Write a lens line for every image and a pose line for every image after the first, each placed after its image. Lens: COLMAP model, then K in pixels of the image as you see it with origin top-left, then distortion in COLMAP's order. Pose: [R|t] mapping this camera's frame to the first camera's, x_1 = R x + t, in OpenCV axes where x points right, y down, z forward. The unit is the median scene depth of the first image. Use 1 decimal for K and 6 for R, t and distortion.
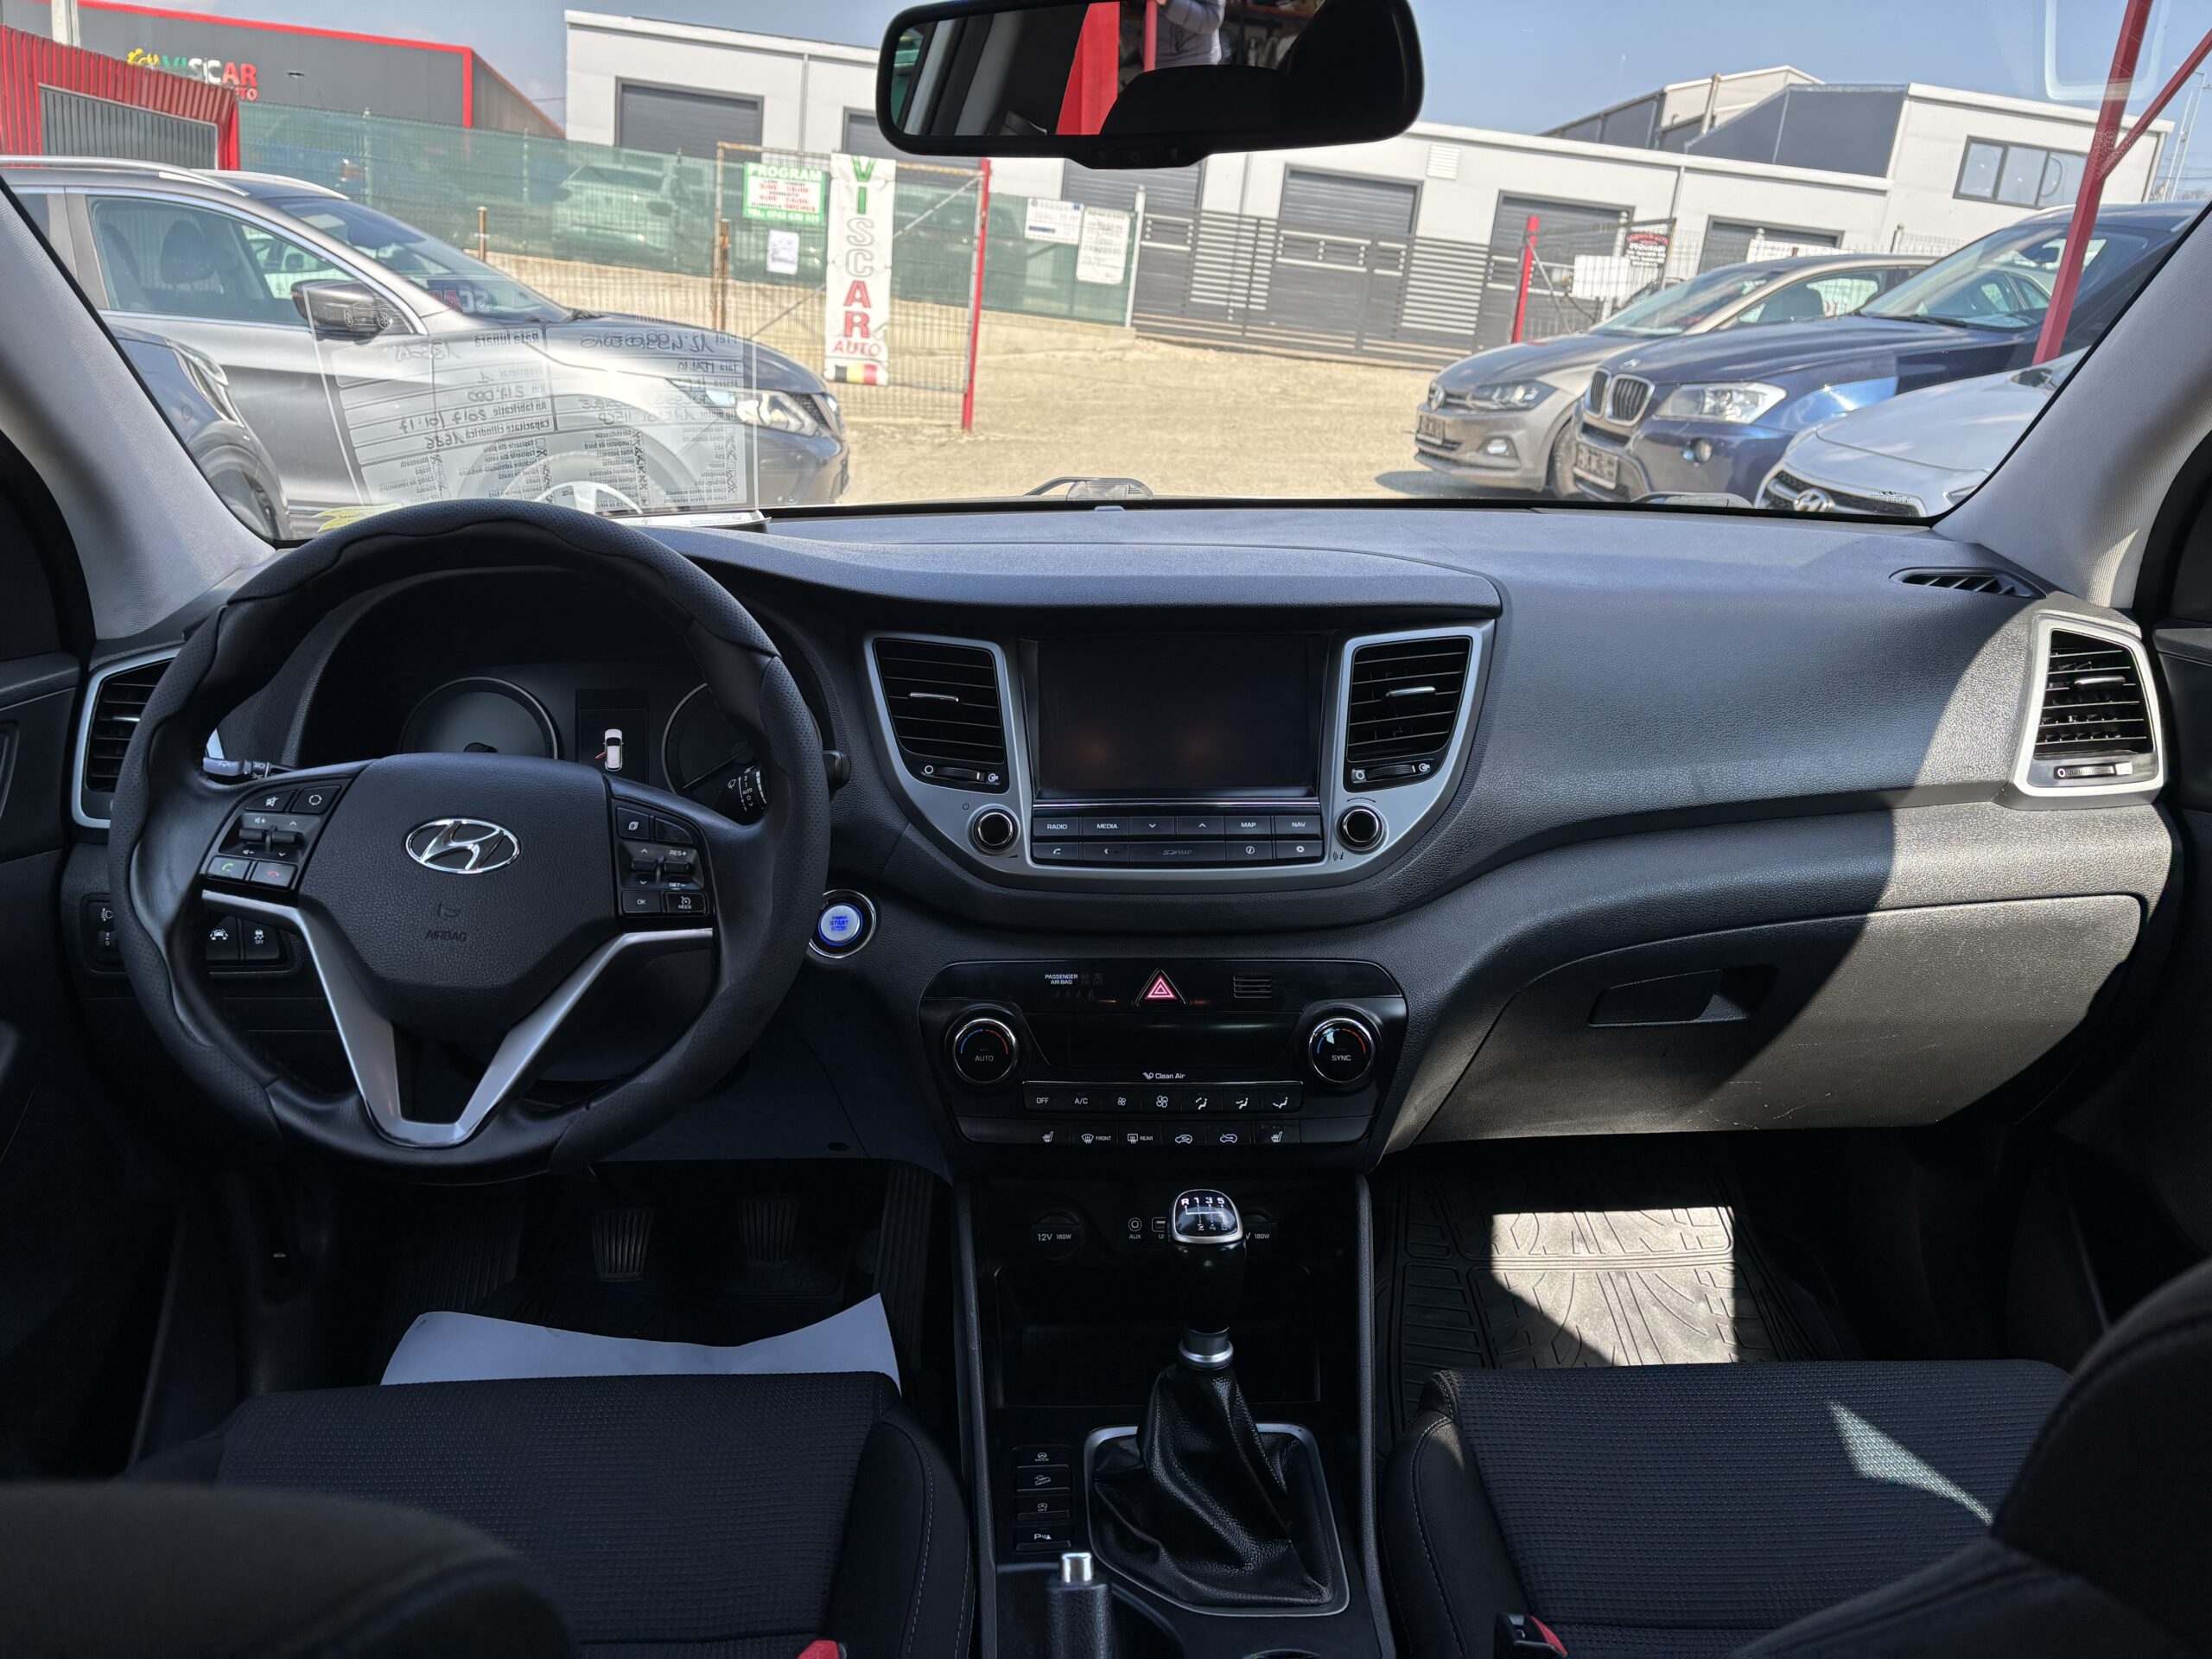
lens RADIAL K [[1681.9, 0, 1094.2], [0, 1681.9, 807.6], [0, 0, 1]] dist [0.040601, -0.038879]
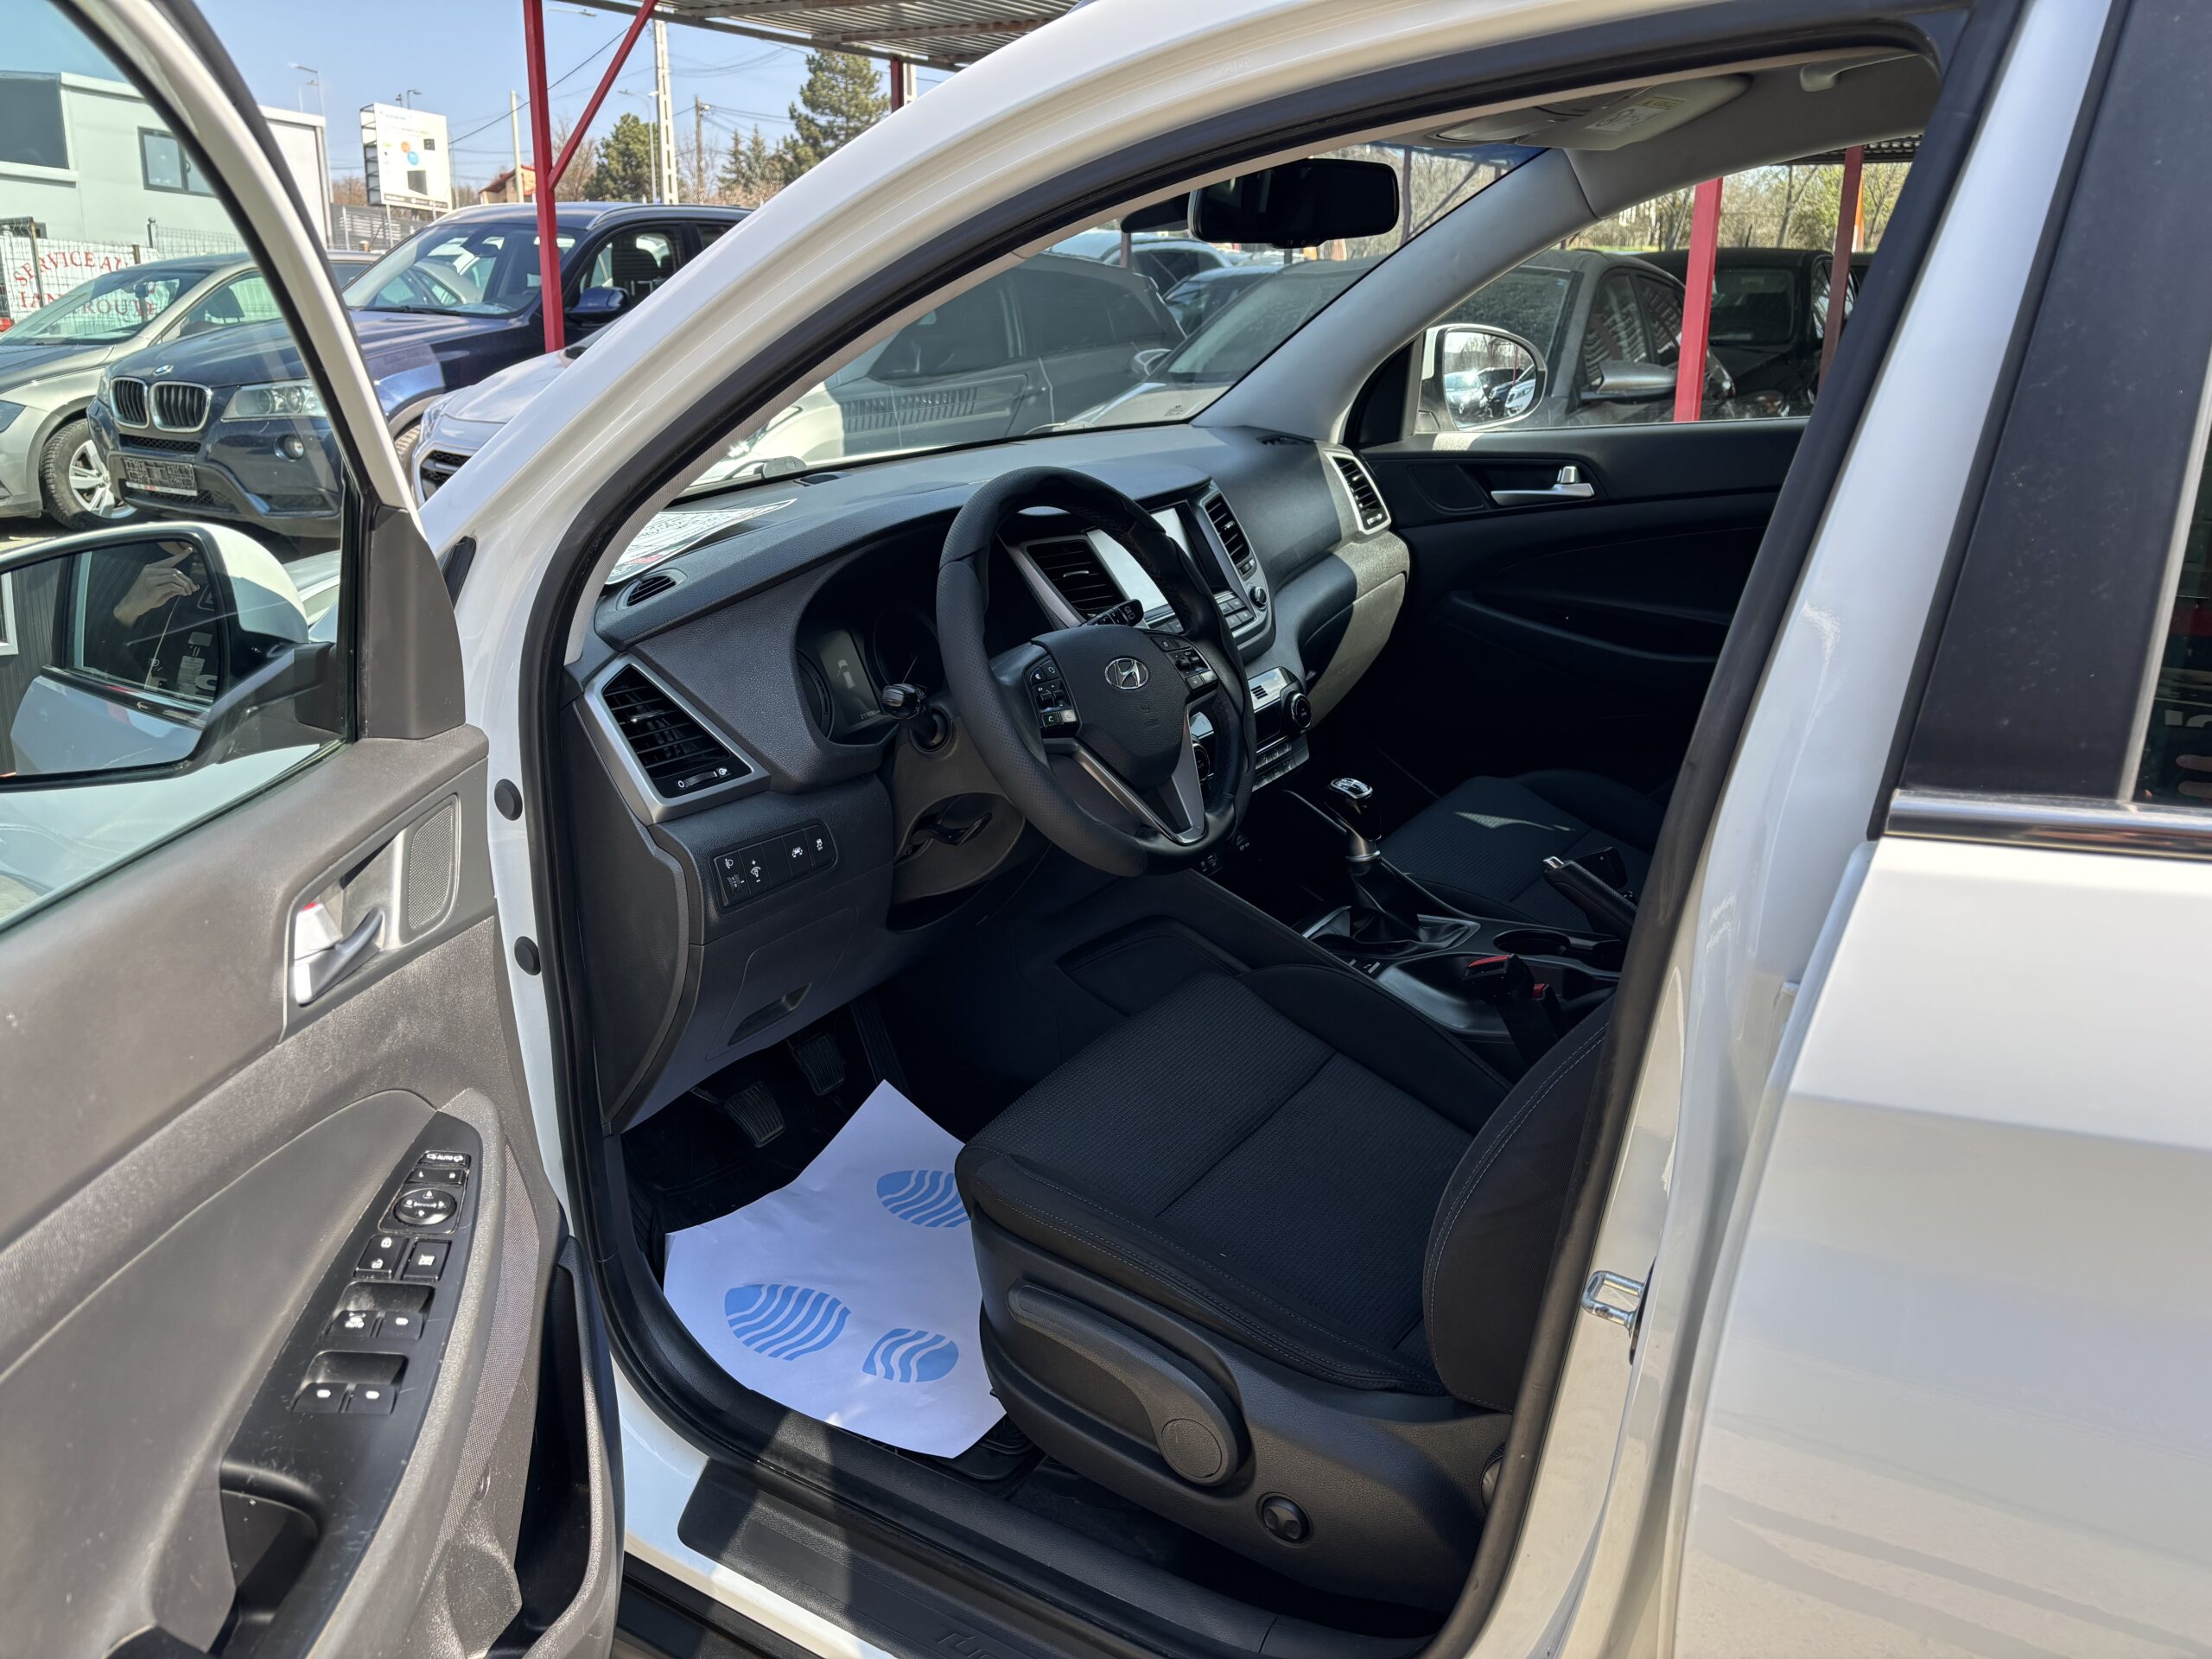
lens RADIAL K [[1681.9, 0, 1099.6], [0, 1681.9, 802.0], [0, 0, 1]] dist [0.040601, -0.038879]
pose [[0.570484, -0.280328, 0.771987, -0.114747], [0.277926, 0.950386, 0.139727, -0.006483], [-0.772855, 0.134843, 0.620090, 0.002482]]
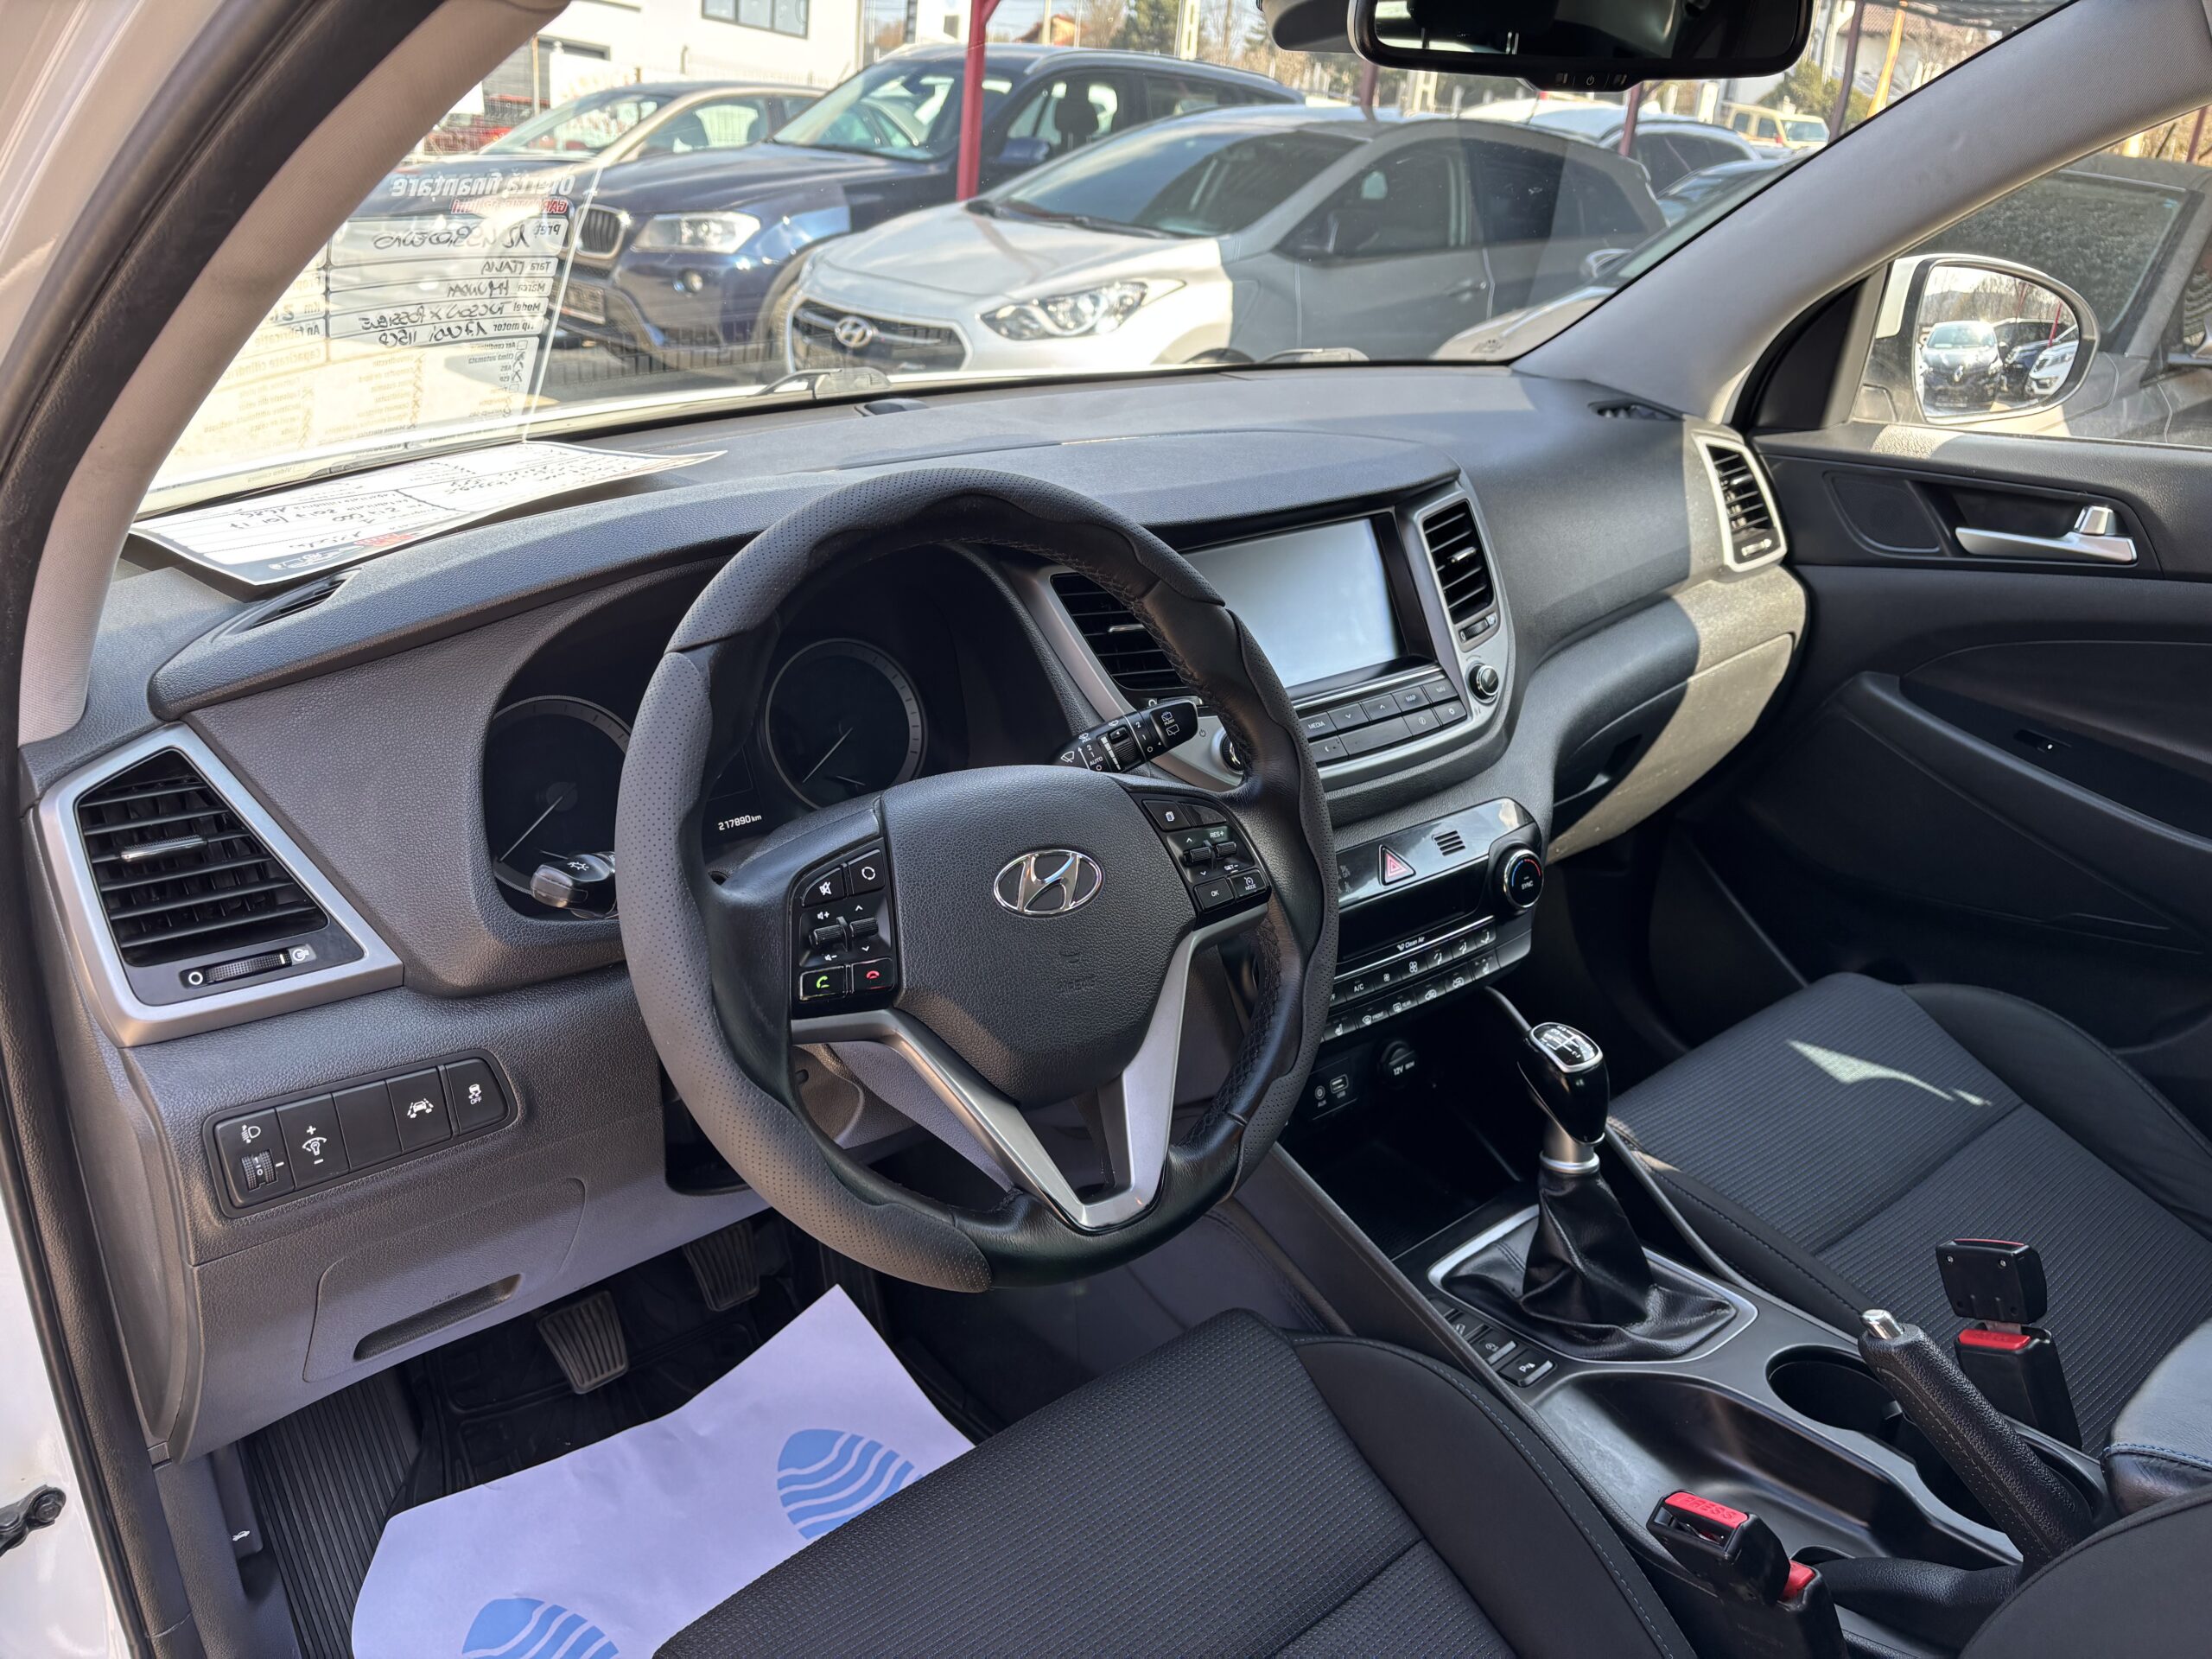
lens RADIAL K [[1681.9, 0, 1093.7], [0, 1681.9, 792.3], [0, 0, 1]] dist [0.040601, -0.038879]
pose [[0.781821, -0.217333, 0.584399, -0.057864], [0.163701, 0.975952, 0.143945, -0.009748], [-0.601629, -0.016873, 0.798597, 0.021256]]
